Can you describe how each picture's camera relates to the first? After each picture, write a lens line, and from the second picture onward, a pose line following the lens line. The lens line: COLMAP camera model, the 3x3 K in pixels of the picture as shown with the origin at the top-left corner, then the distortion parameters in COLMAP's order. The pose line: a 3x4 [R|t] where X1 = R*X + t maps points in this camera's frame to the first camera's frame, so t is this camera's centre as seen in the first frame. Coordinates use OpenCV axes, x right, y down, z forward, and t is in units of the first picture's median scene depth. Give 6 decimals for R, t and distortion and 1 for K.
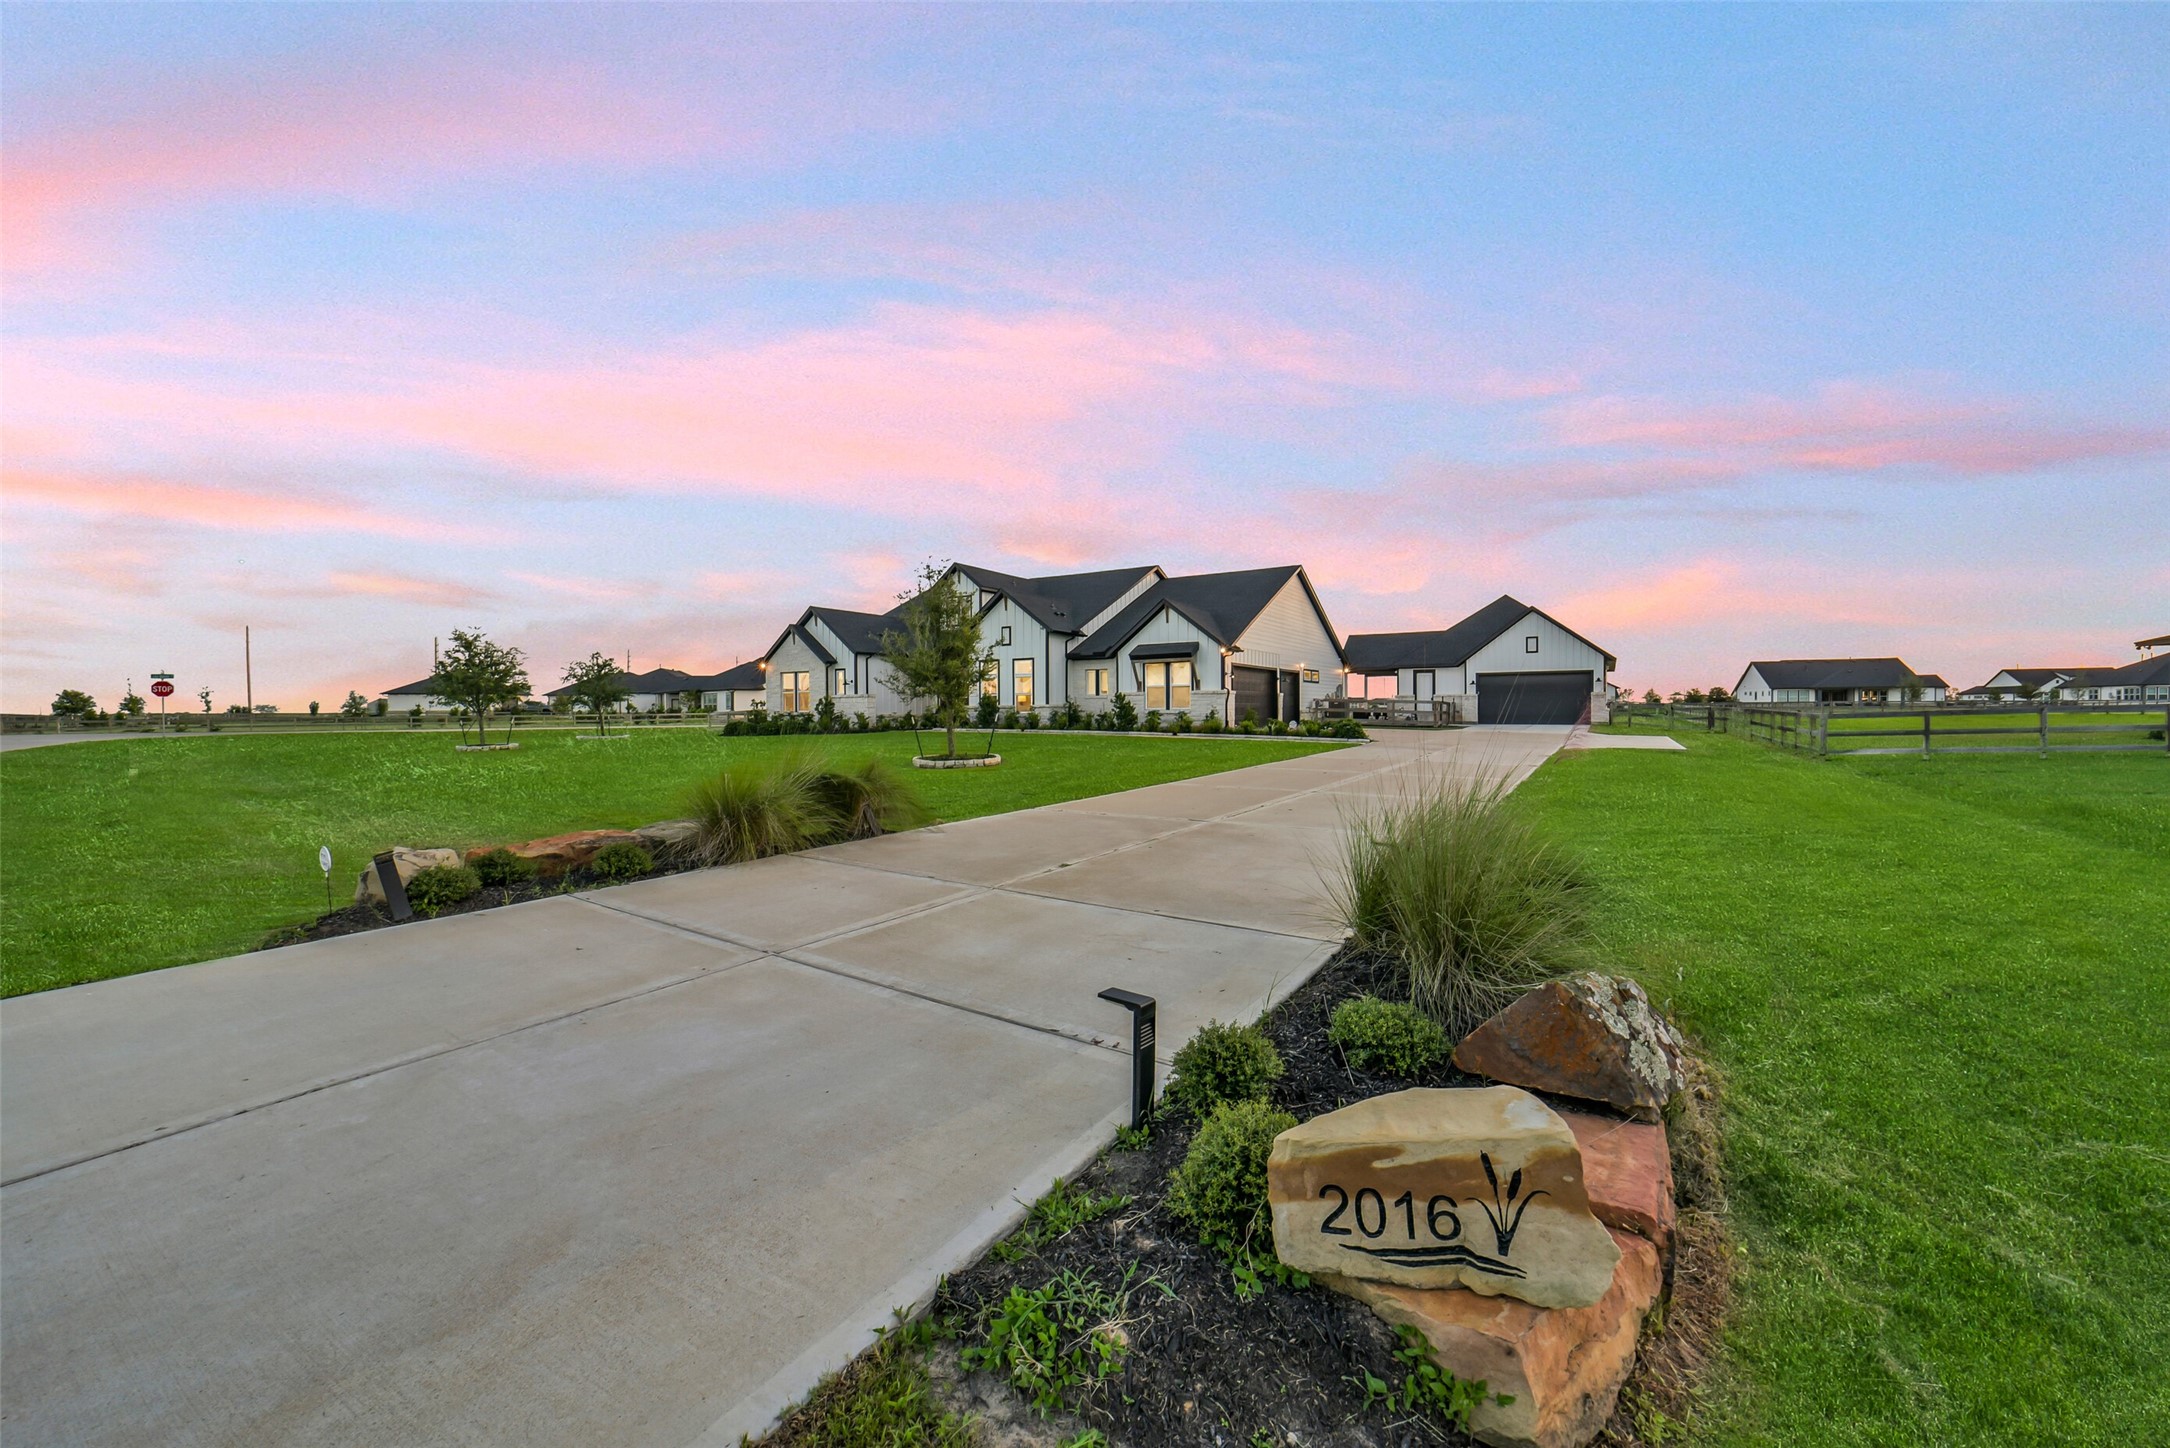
lens RADIAL K [[861.4, 0, 1066.3], [0, 861.4, 710.7], [0, 0, 1]] dist [-0.001536, -0.000170]
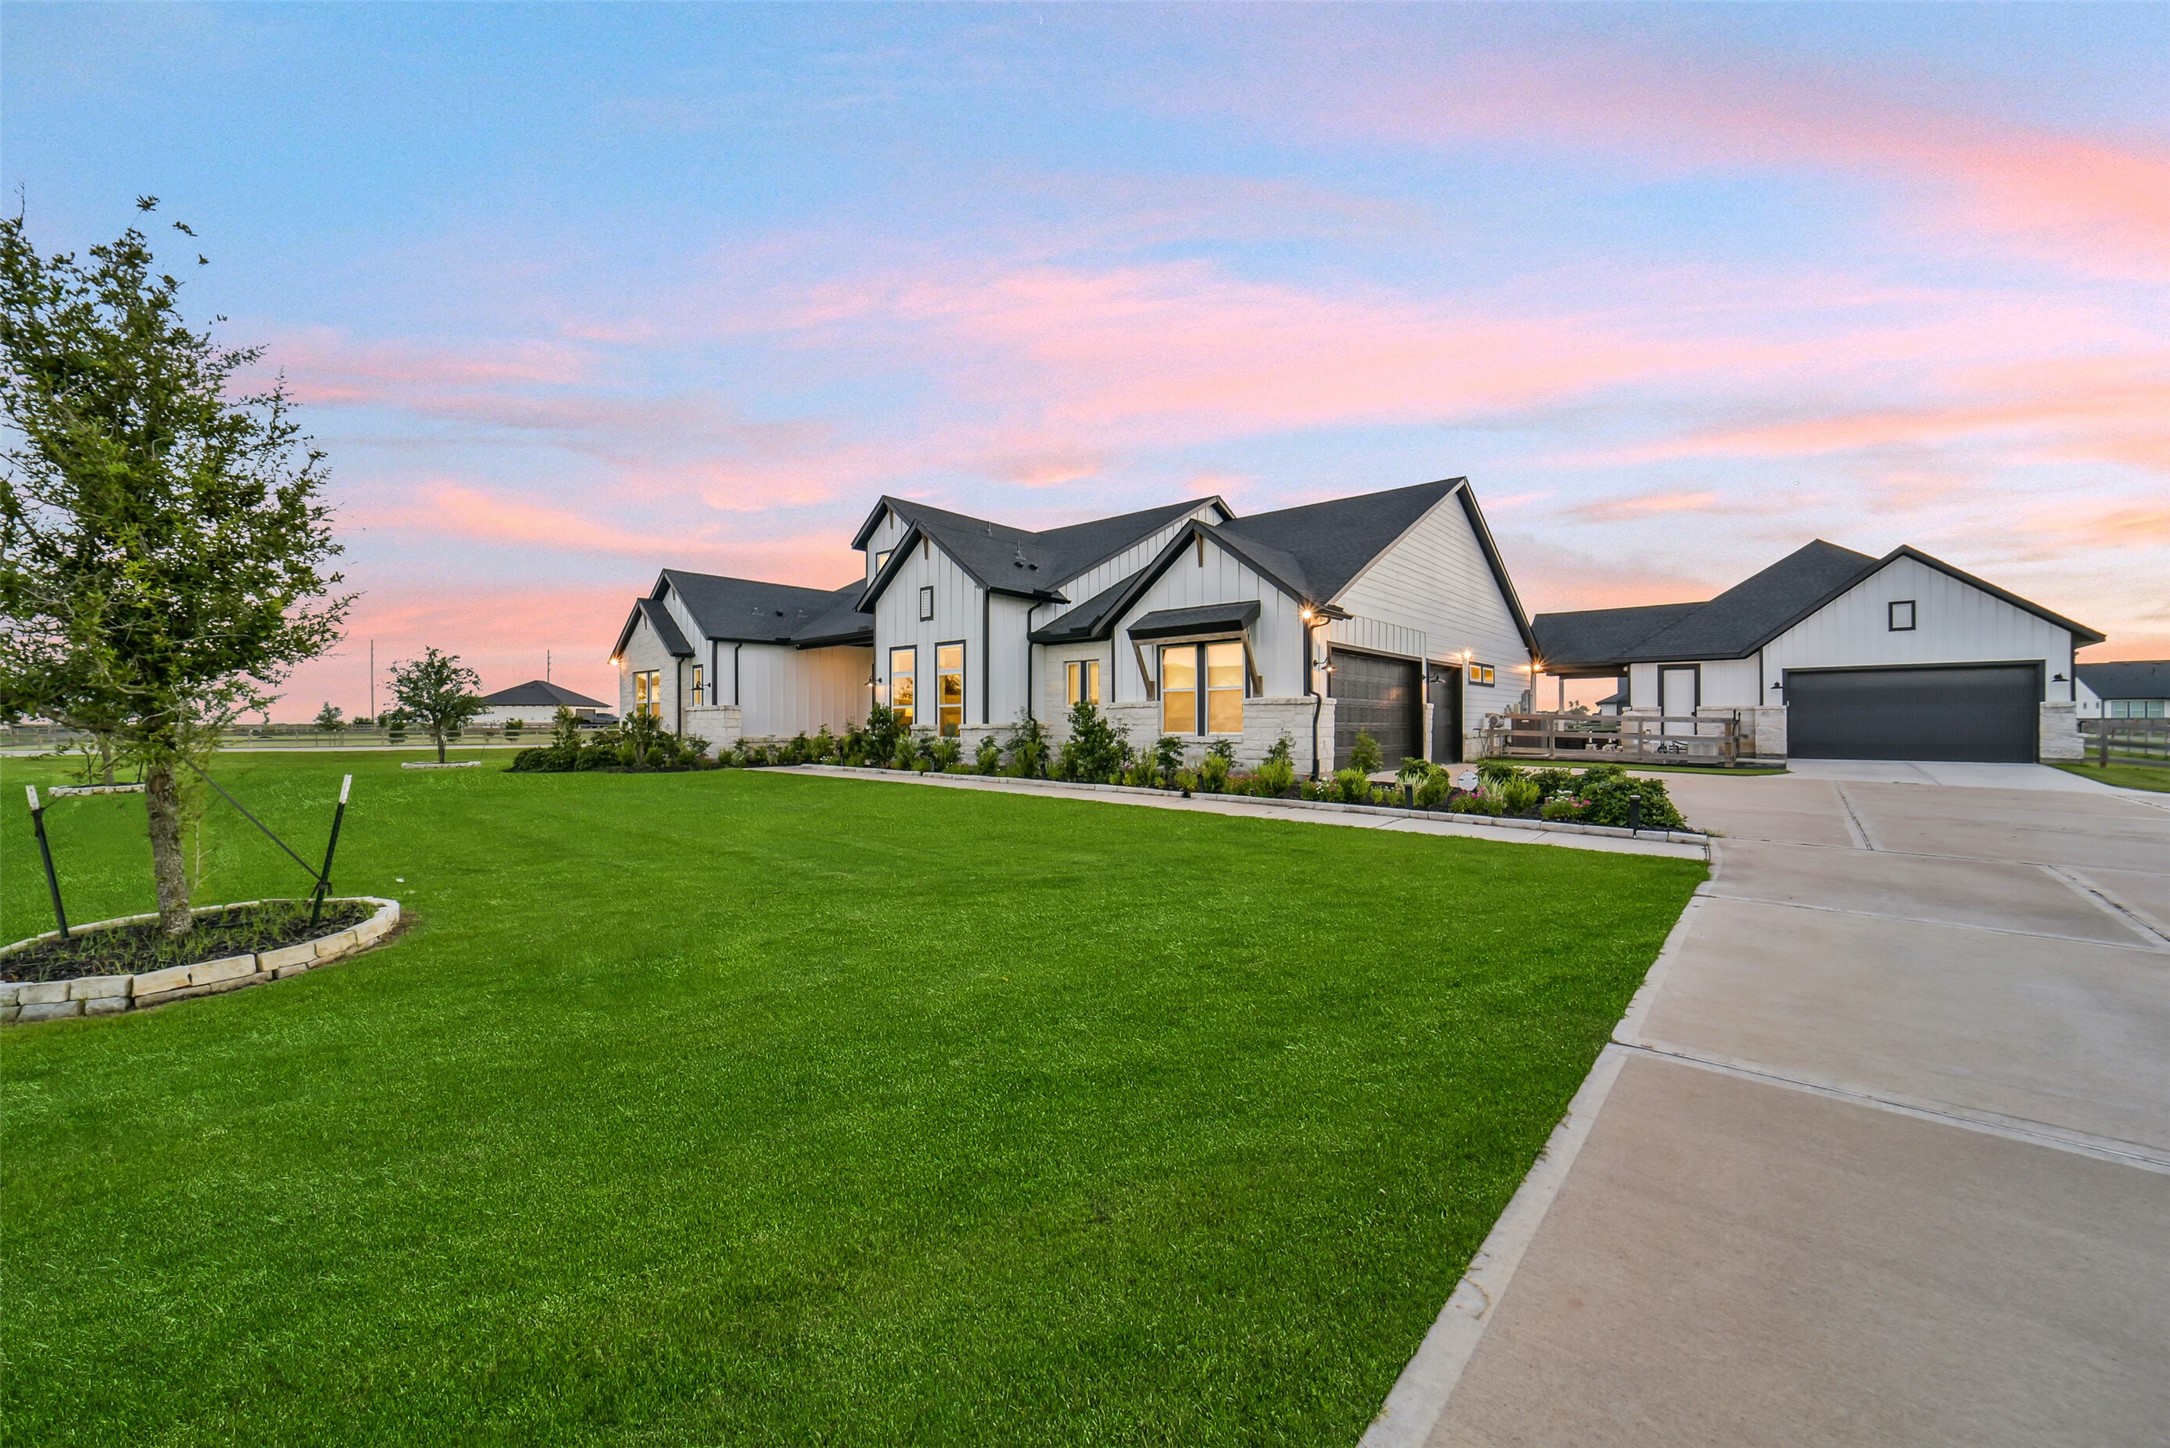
lens RADIAL K [[875.5, 0, 1090.4], [0, 875.5, 712.7], [0, 0, 1]] dist [-0.001206, -0.000090]
pose [[0.993567, 0.001171, -0.113241, 0.099046], [-0.002526, 0.999927, -0.011823, -0.007723], [0.113219, 0.012033, 0.993497, 0.425985]]
